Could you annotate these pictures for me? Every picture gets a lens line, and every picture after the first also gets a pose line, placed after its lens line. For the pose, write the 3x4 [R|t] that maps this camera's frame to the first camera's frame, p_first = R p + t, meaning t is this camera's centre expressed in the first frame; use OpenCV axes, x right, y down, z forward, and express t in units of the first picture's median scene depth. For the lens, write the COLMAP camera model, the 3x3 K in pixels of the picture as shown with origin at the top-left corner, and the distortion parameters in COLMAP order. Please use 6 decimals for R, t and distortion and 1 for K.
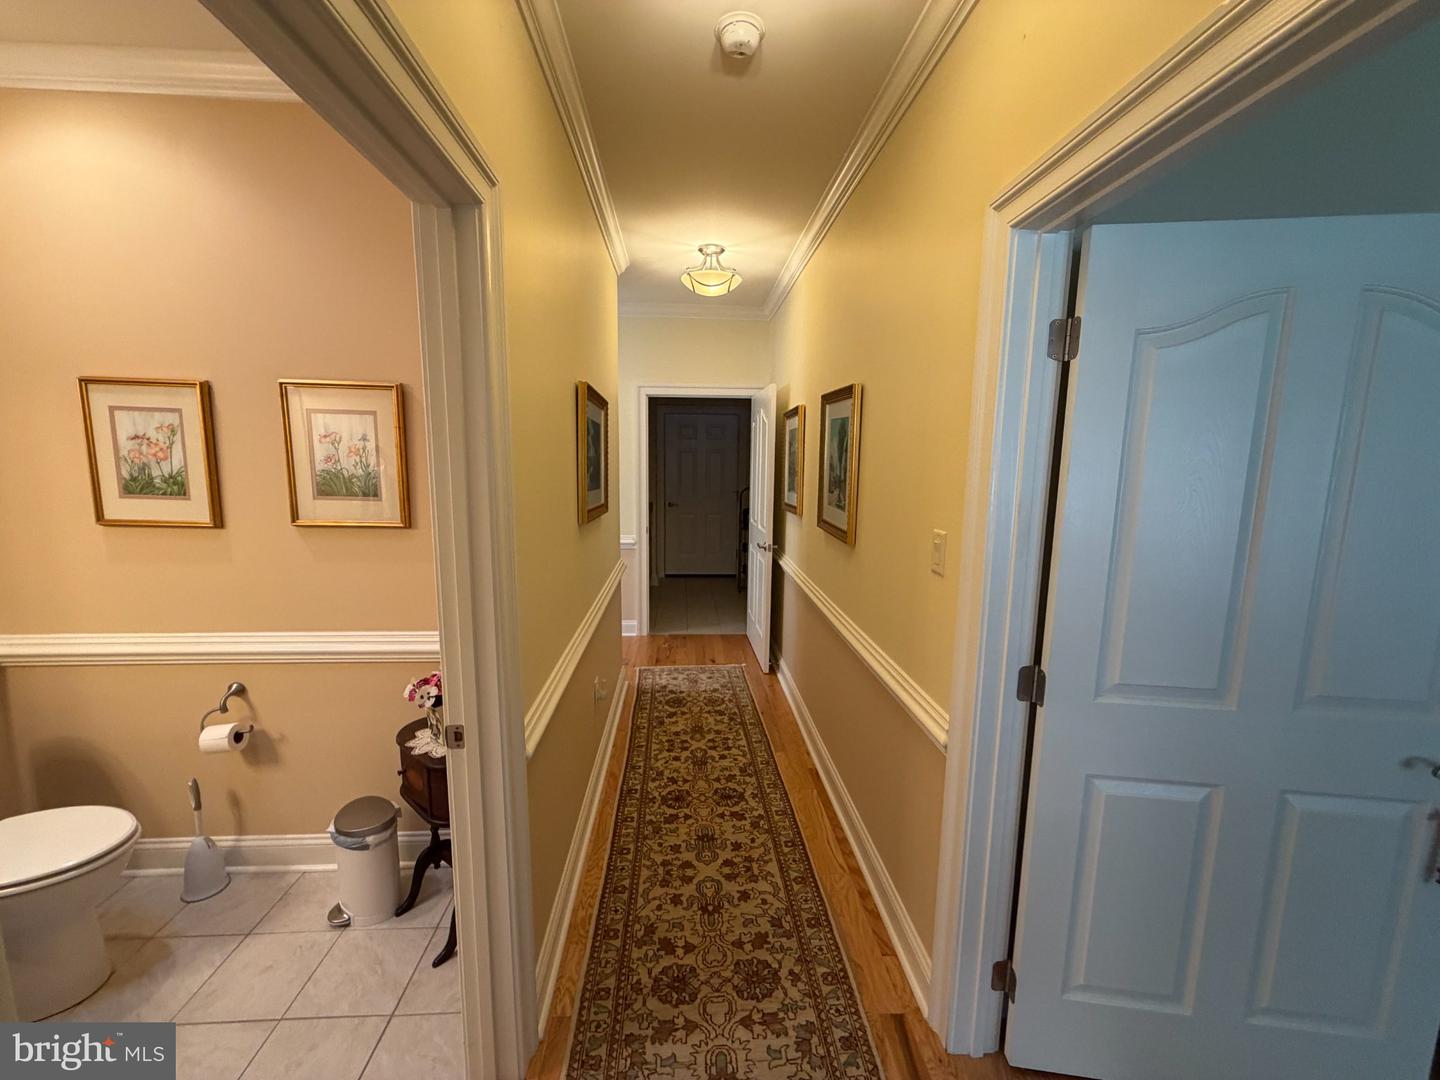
lens RADIAL K [[573.8, 0, 721.7], [0, 573.8, 540.4], [0, 0, 1]] dist [-0.002016, 0.000212]
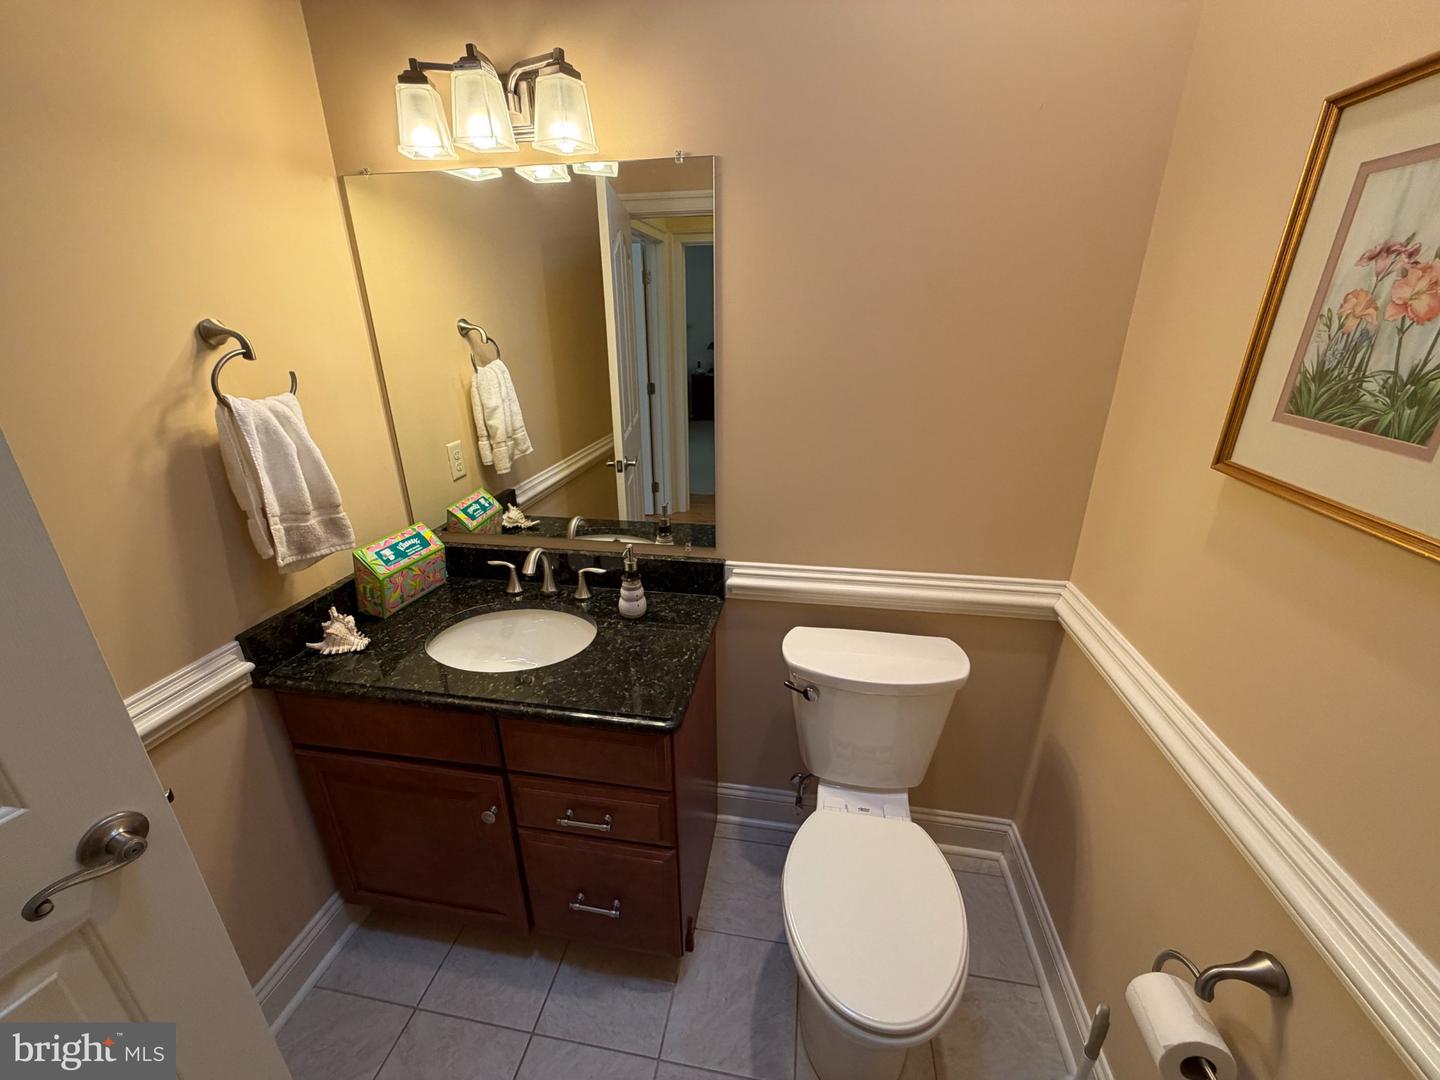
lens RADIAL K [[573.8, 0, 708.3], [0, 573.8, 536.6], [0, 0, 1]] dist [-0.002016, 0.000212]
pose [[-0.241115, 0.337448, -0.909941, -0.551272], [-0.129140, 0.918110, 0.374697, -0.098733], [0.961866, 0.207855, -0.177792, 0.701319]]
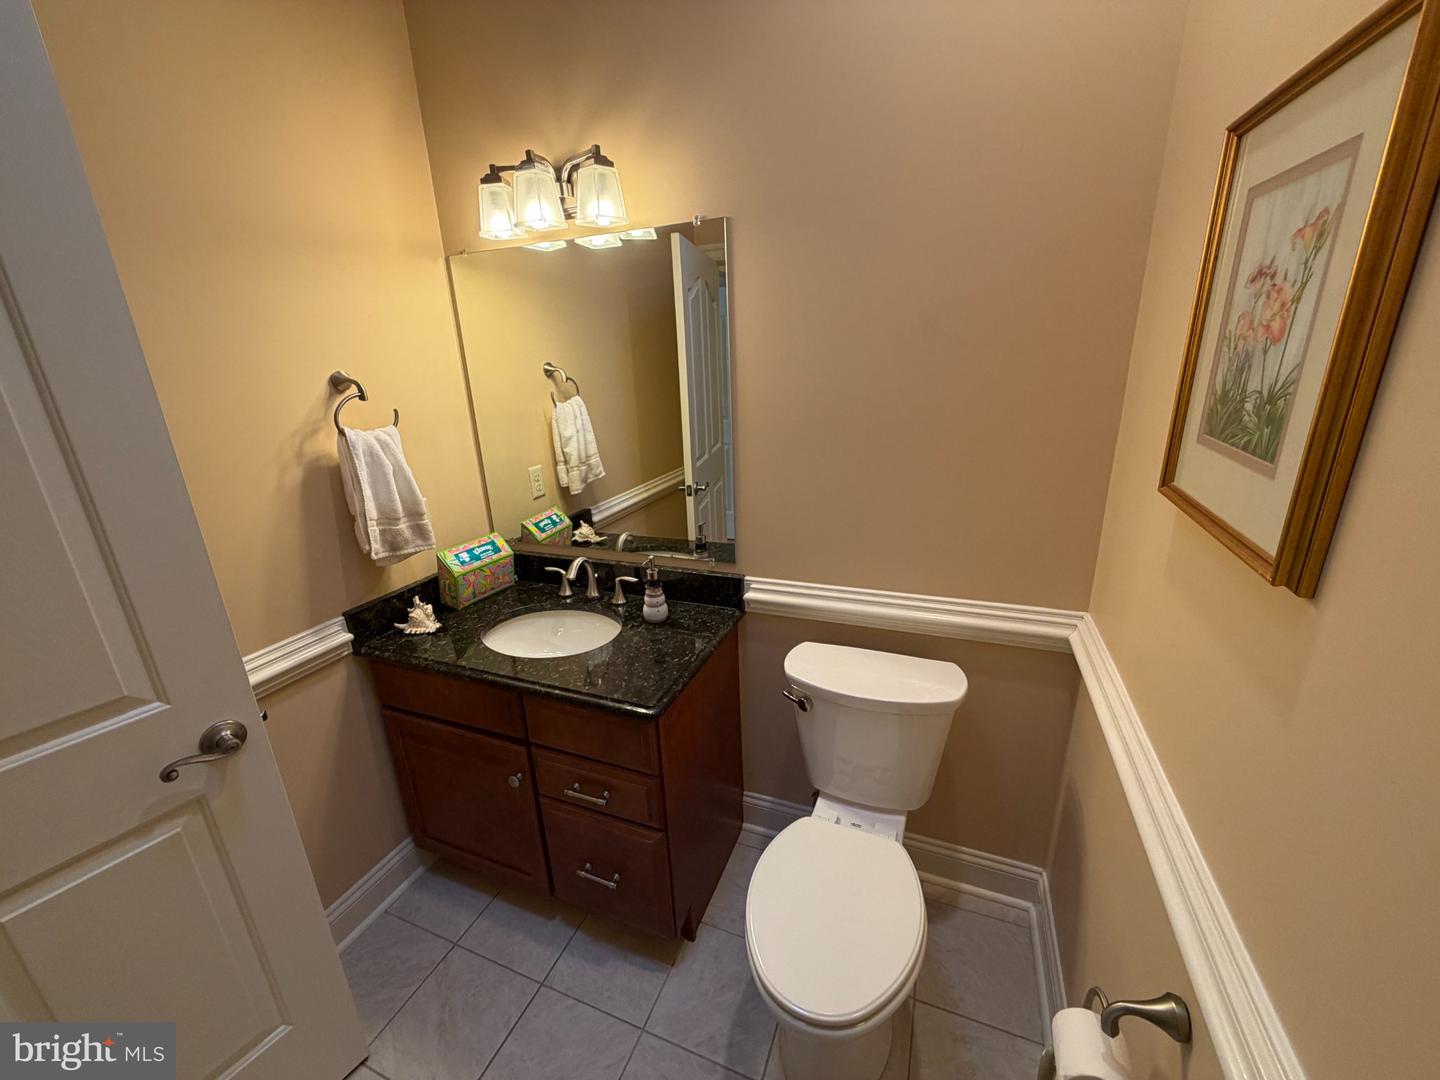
lens RADIAL K [[573.8, 0, 710.4], [0, 573.8, 536.1], [0, 0, 1]] dist [-0.002016, 0.000212]
pose [[-0.445921, 0.277386, -0.851006, -0.533867], [-0.085459, 0.933231, 0.348967, -0.123805], [0.890983, 0.228337, -0.392442, 0.868951]]
